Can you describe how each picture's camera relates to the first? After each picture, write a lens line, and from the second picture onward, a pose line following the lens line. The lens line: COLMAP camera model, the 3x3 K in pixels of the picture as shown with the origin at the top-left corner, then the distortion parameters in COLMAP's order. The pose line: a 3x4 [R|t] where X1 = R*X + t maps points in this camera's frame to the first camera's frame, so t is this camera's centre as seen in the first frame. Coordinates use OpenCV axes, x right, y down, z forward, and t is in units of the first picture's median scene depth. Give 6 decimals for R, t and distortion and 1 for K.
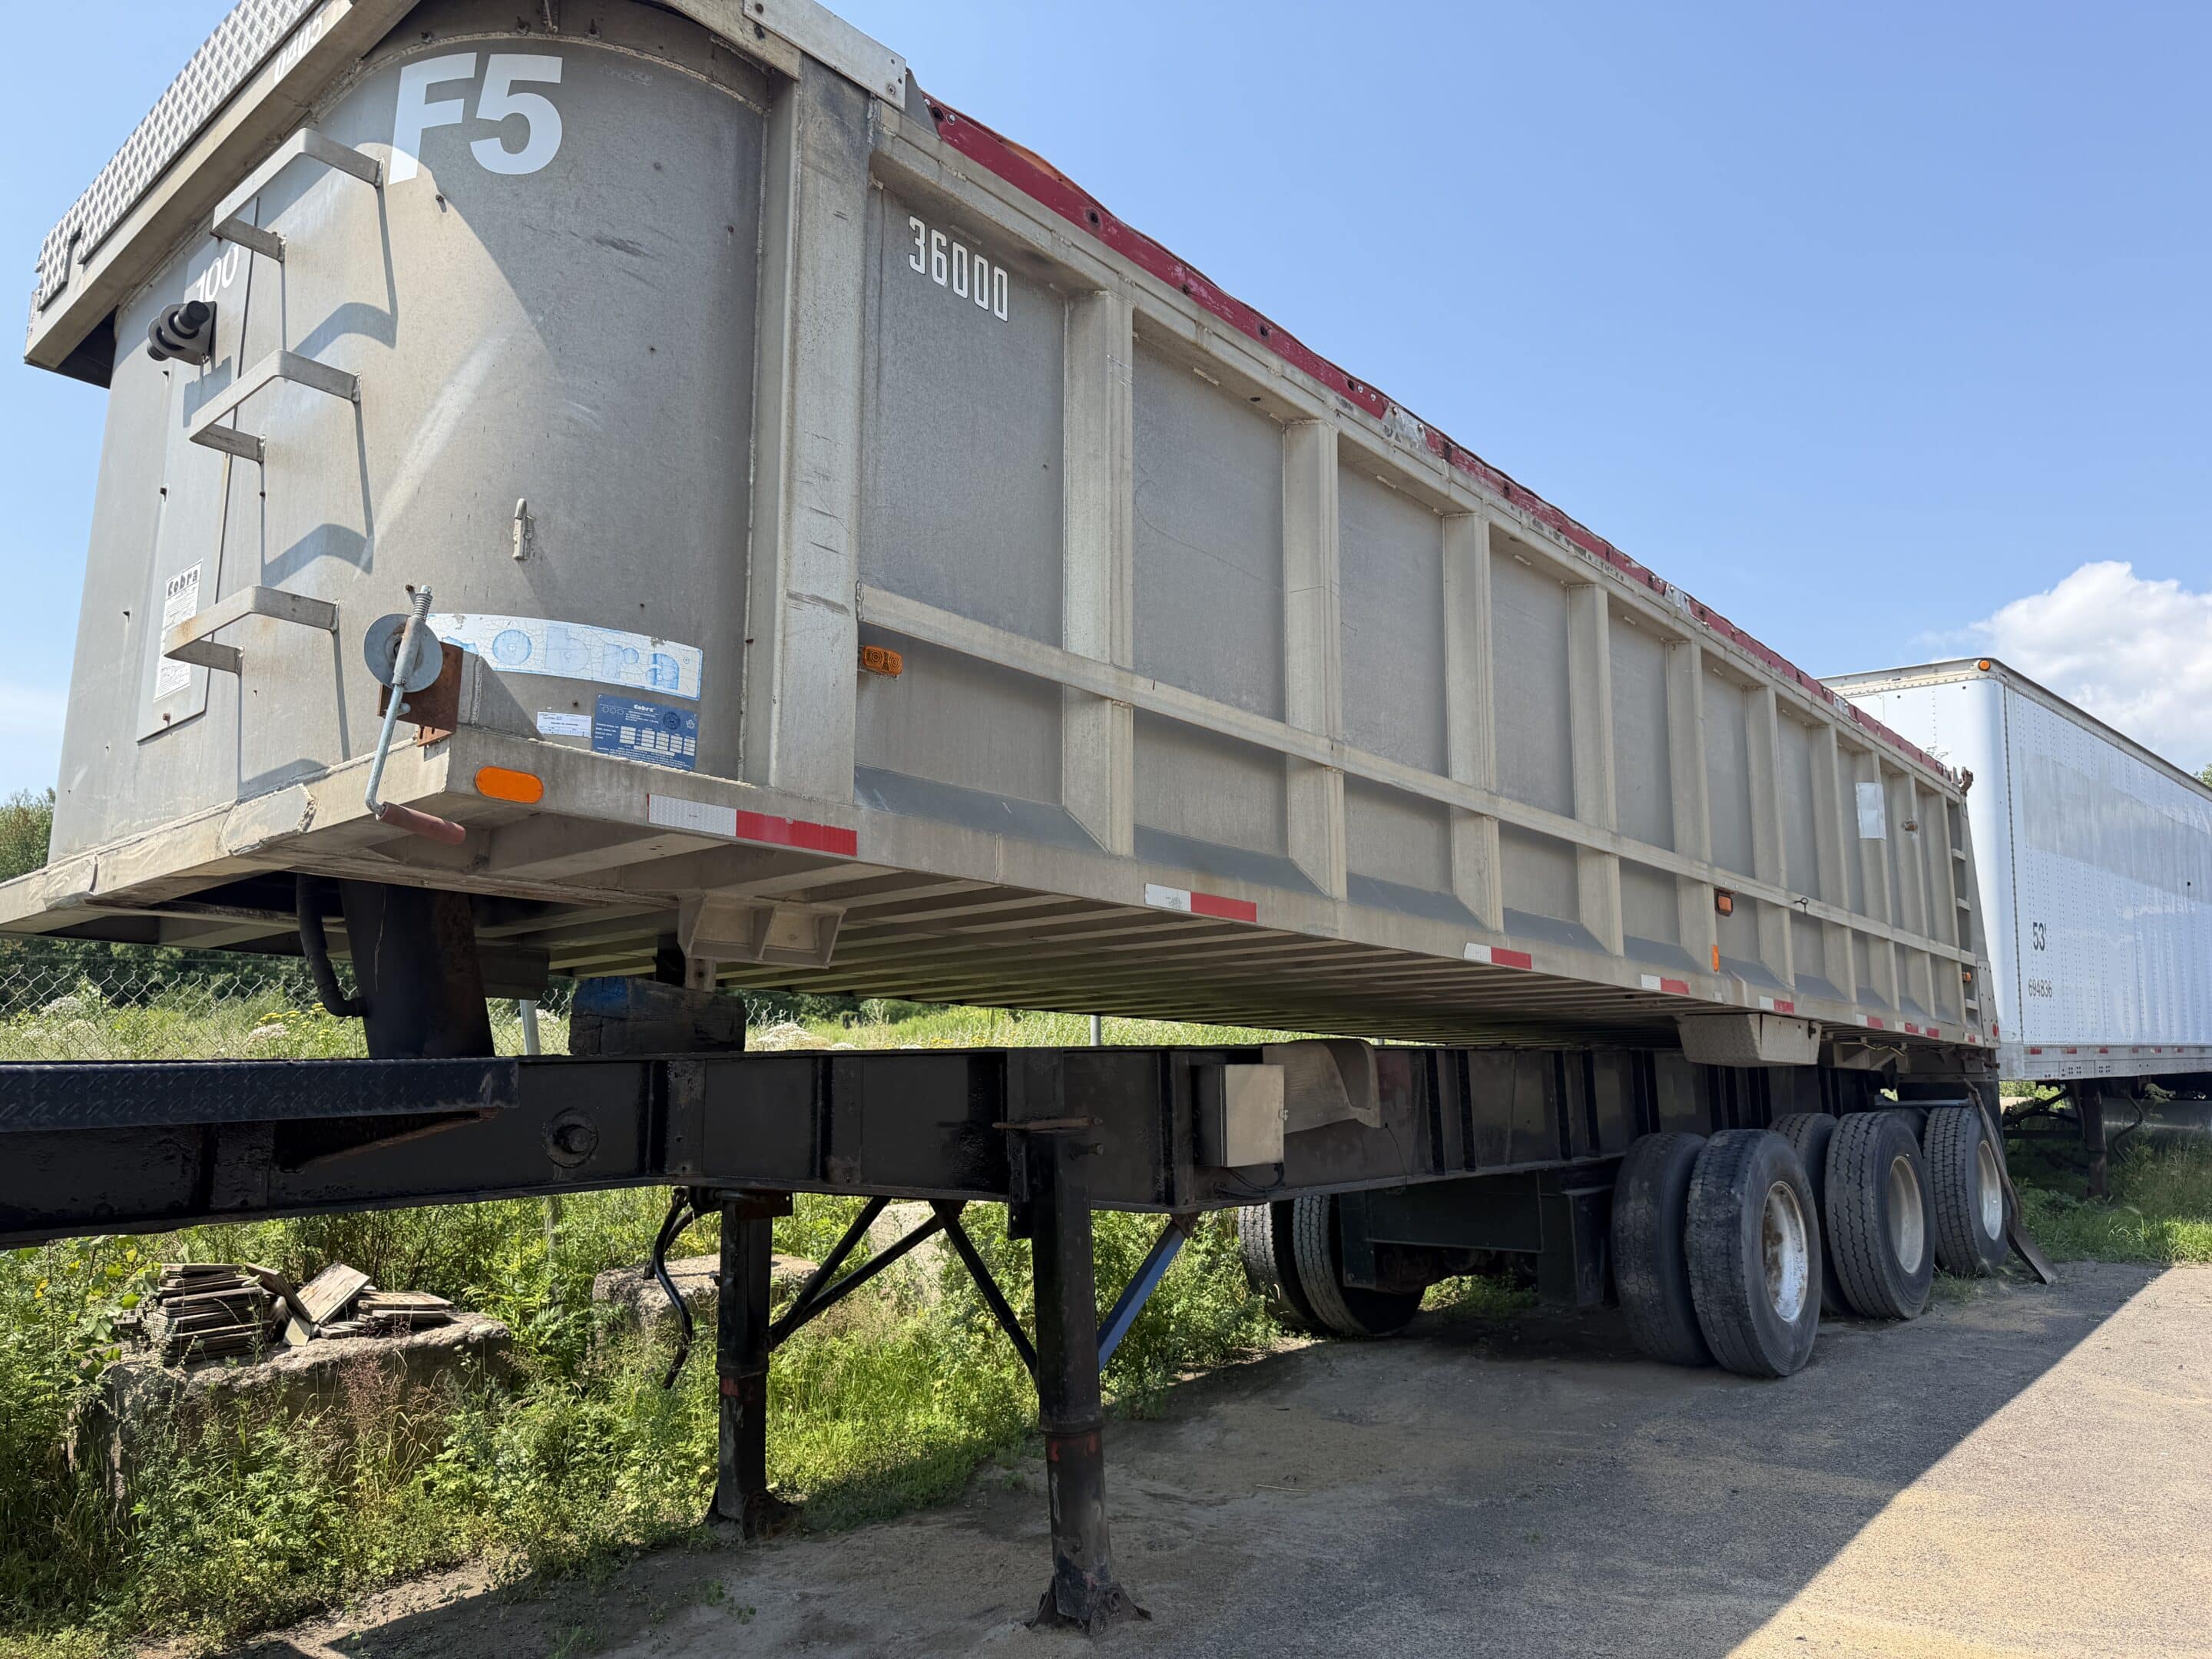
lens RADIAL K [[1564.4, 0, 1106.0], [0, 1564.4, 829.5], [0, 0, 1]] dist [0.103451, -0.088771]
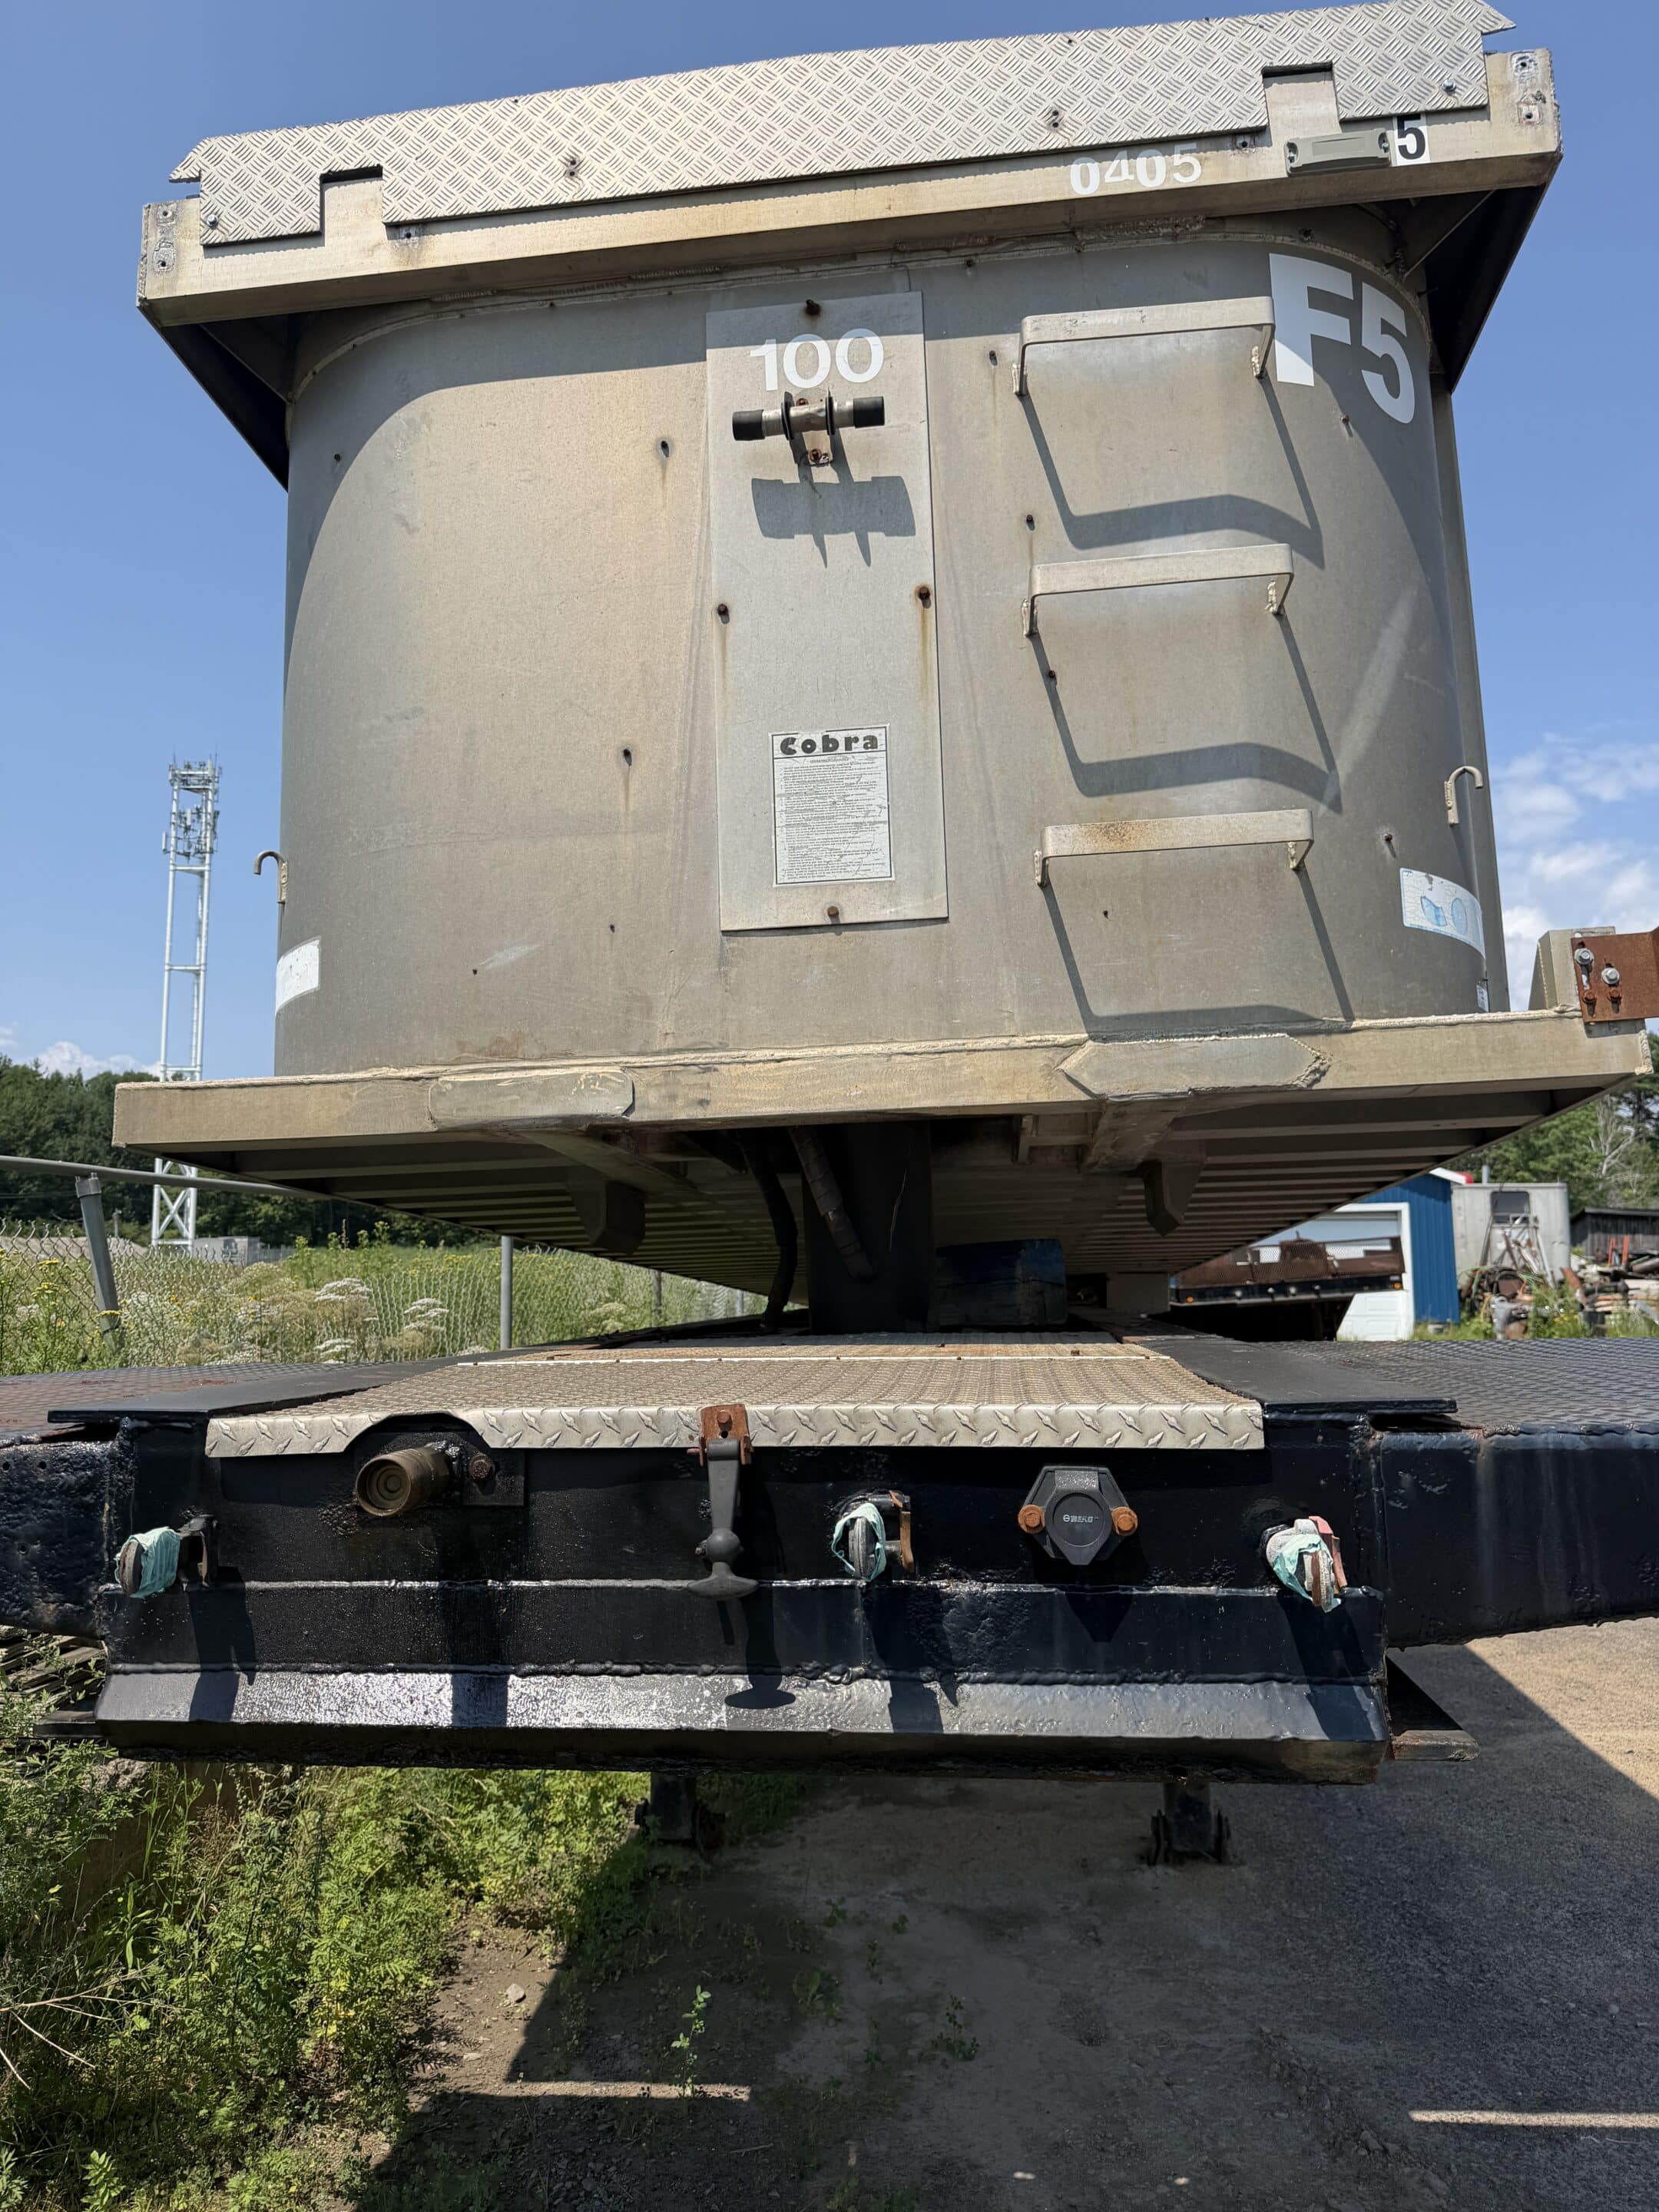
lens RADIAL K [[1564.4, 0, 829.5], [0, 1564.4, 1106.0], [0, 0, 1]] dist [0.103451, -0.088771]
pose [[0.809424, 0.072264, 0.582761, -1.148568], [-0.082388, 0.996558, -0.009143, 0.039010], [-0.581417, -0.040612, 0.812592, 0.392028]]
